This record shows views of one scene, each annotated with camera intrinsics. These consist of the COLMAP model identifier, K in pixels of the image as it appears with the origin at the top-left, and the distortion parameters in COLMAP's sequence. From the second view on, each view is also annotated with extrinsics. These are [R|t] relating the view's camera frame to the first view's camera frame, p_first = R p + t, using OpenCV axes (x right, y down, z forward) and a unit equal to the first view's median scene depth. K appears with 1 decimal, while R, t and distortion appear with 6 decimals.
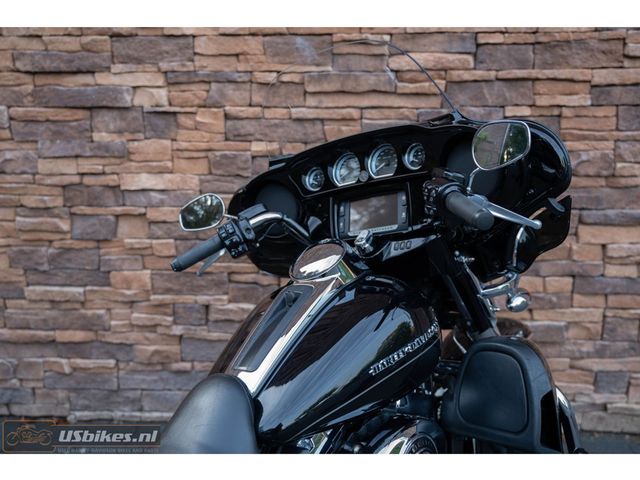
lens RADIAL K [[620.0, 0, 334.5], [0, 620.0, 218.8], [0, 0, 1]] dist [0.008864, 0.028453]
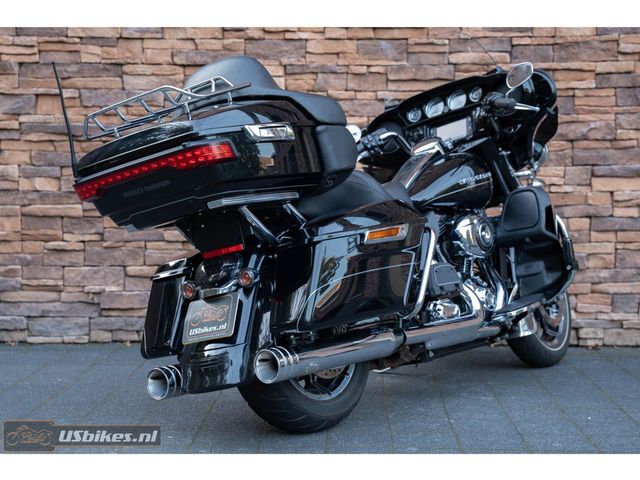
lens RADIAL K [[1085.5, 0, 319.2], [0, 1085.5, 247.2], [0, 0, 1]] dist [0.231994, -0.003954]
pose [[0.999455, 0.001574, 0.032965, -0.274394], [0.003256, 0.989285, -0.145961, 0.509568], [-0.032842, 0.145989, 0.988741, -1.320142]]
